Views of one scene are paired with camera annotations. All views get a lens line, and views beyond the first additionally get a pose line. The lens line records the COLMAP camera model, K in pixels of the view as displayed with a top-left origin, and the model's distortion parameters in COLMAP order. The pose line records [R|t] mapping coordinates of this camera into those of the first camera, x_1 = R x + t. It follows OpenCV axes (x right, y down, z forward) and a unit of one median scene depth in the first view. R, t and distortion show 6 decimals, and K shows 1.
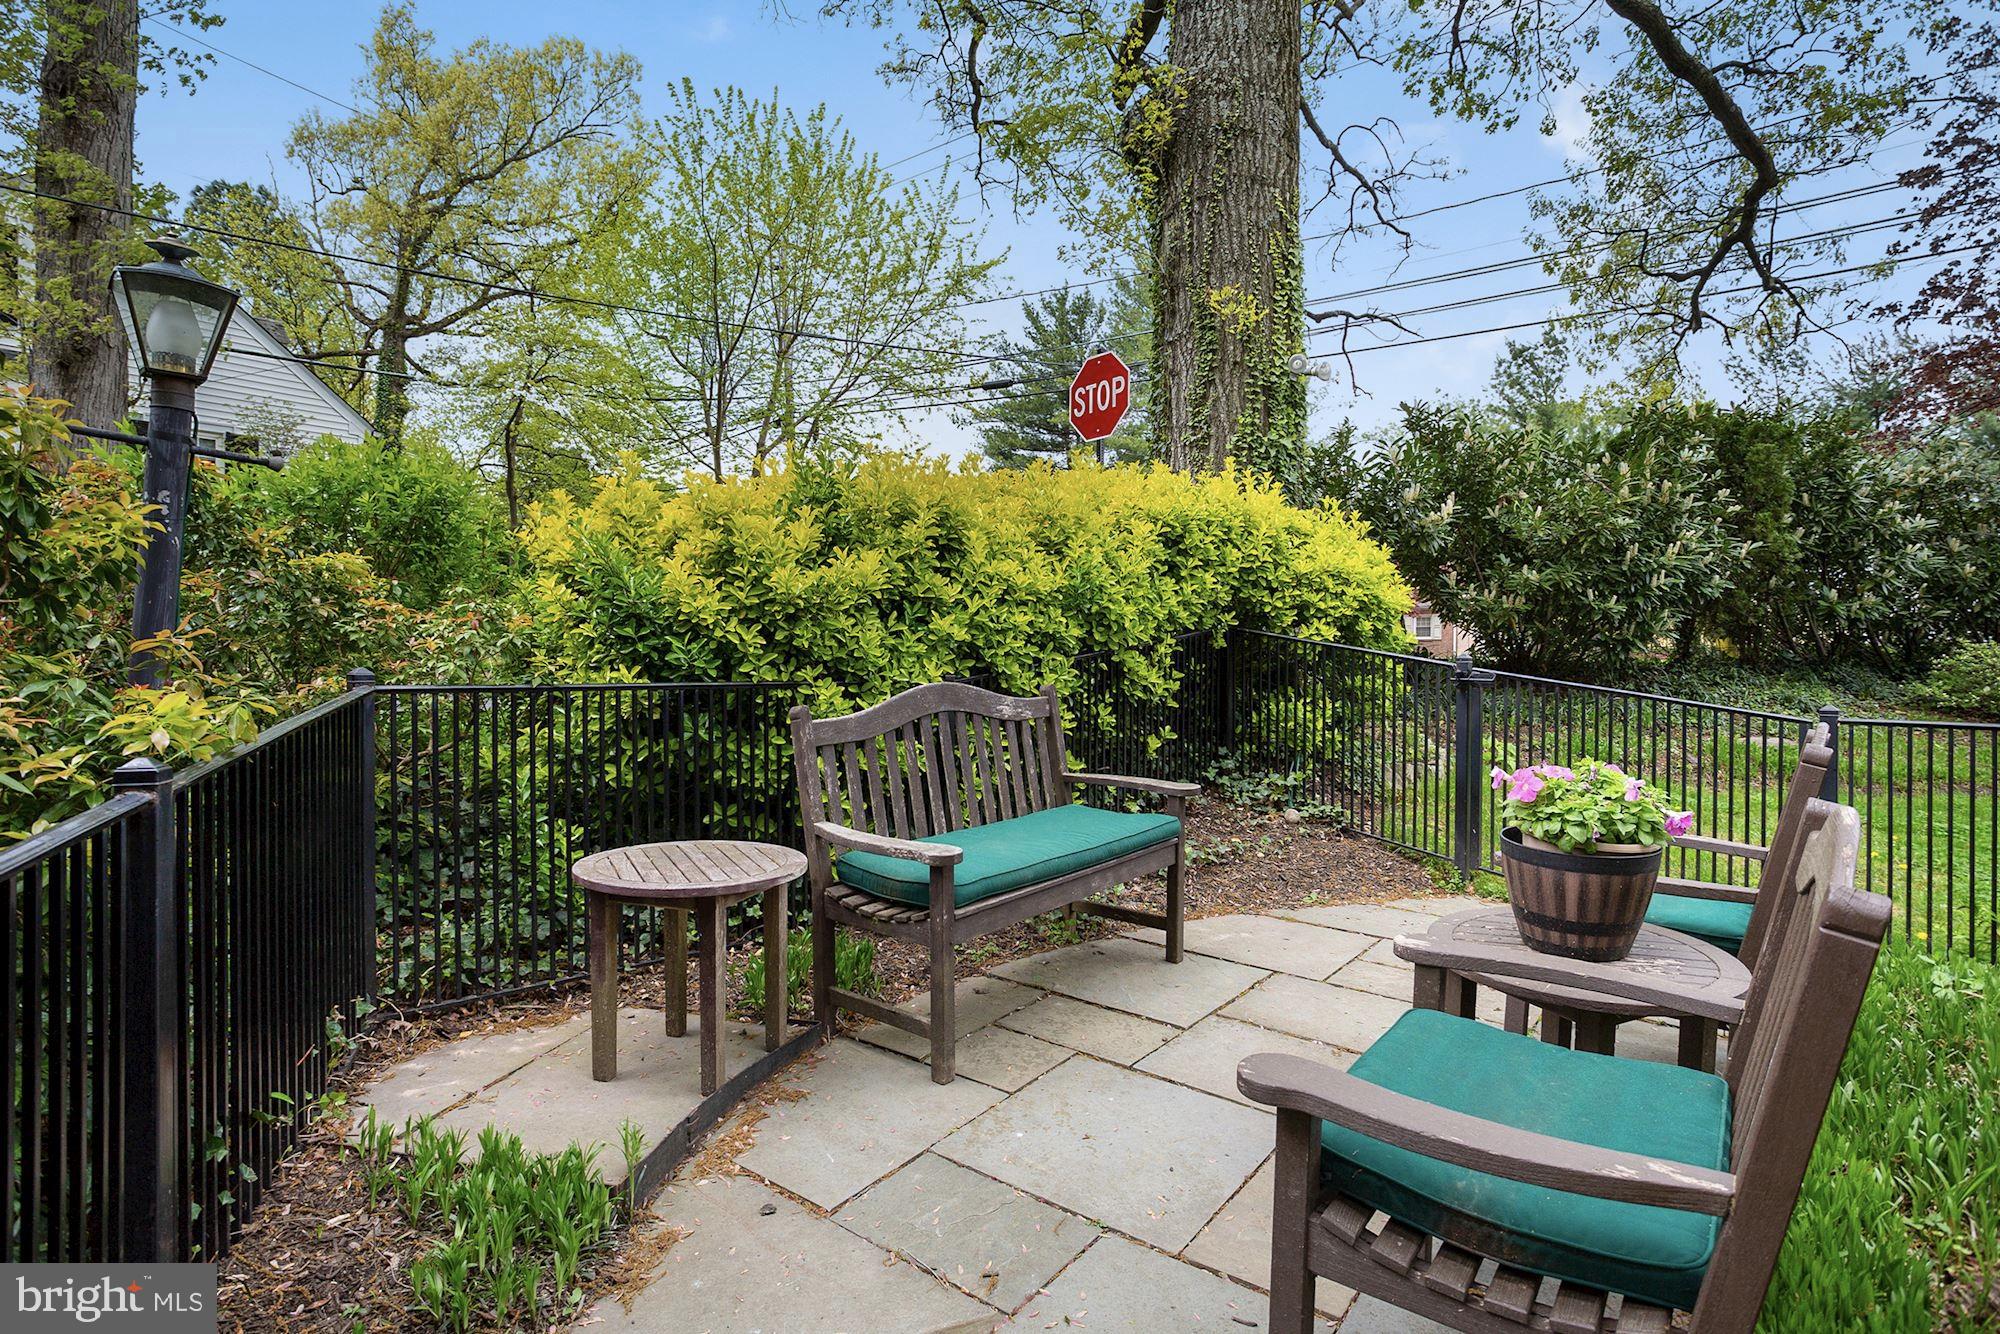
lens RADIAL K [[1045.9, 0, 1001.3], [0, 1045.9, 639.8], [0, 0, 1]] dist [-0.066839, 0.039943]
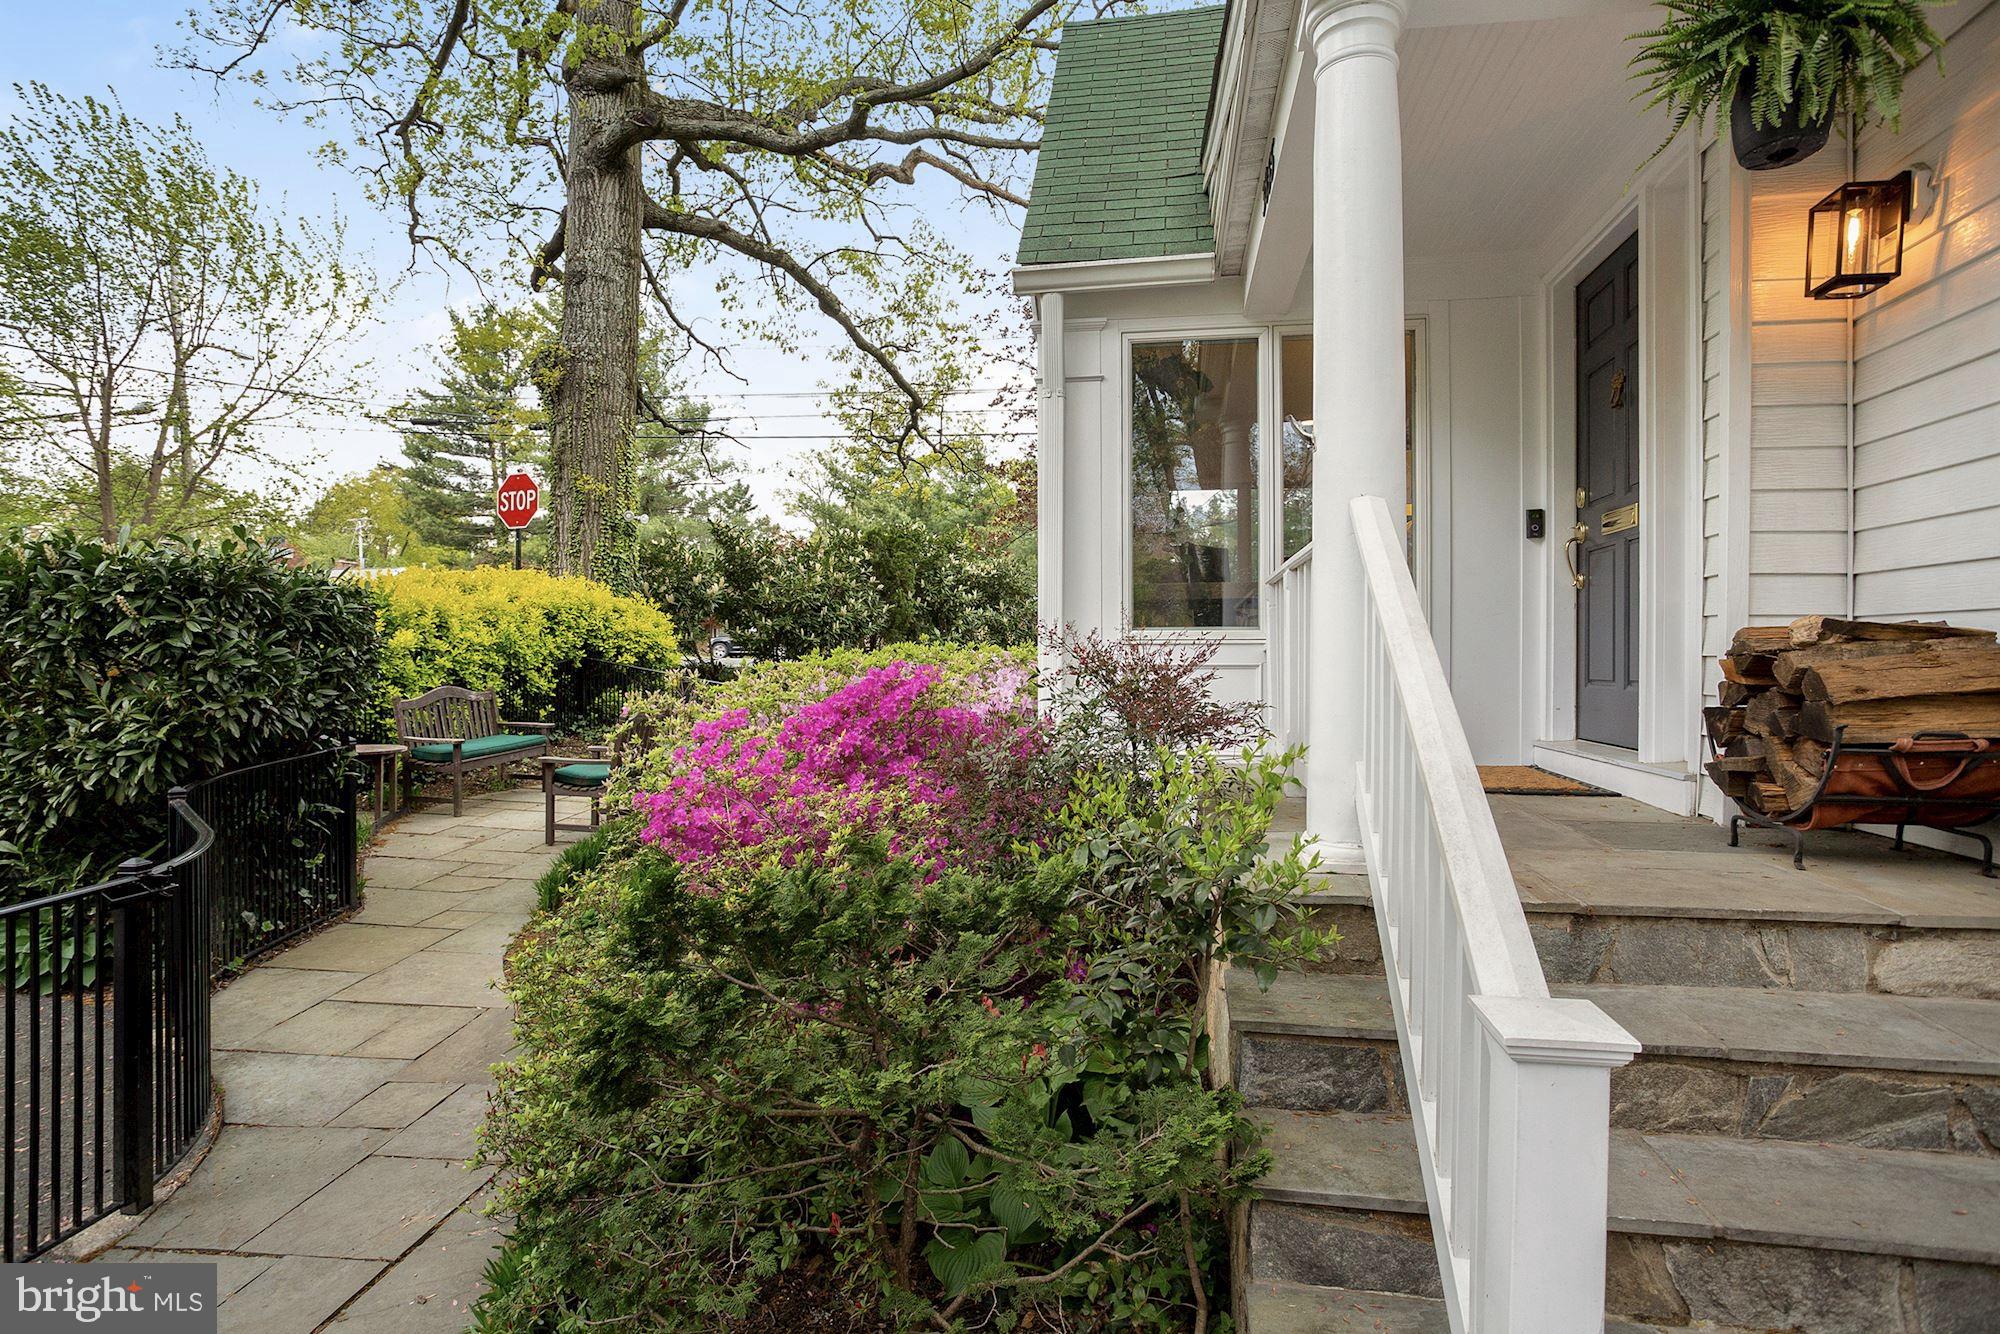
lens RADIAL K [[1045.9, 0, 1001.3], [0, 1045.9, 639.8], [0, 0, 1]] dist [-0.066839, 0.039943]
pose [[0.866320, -0.007465, 0.499433, -0.093252], [0.011293, 0.999925, -0.004643, -0.029365], [-0.499361, 0.009663, 0.866340, -1.261649]]
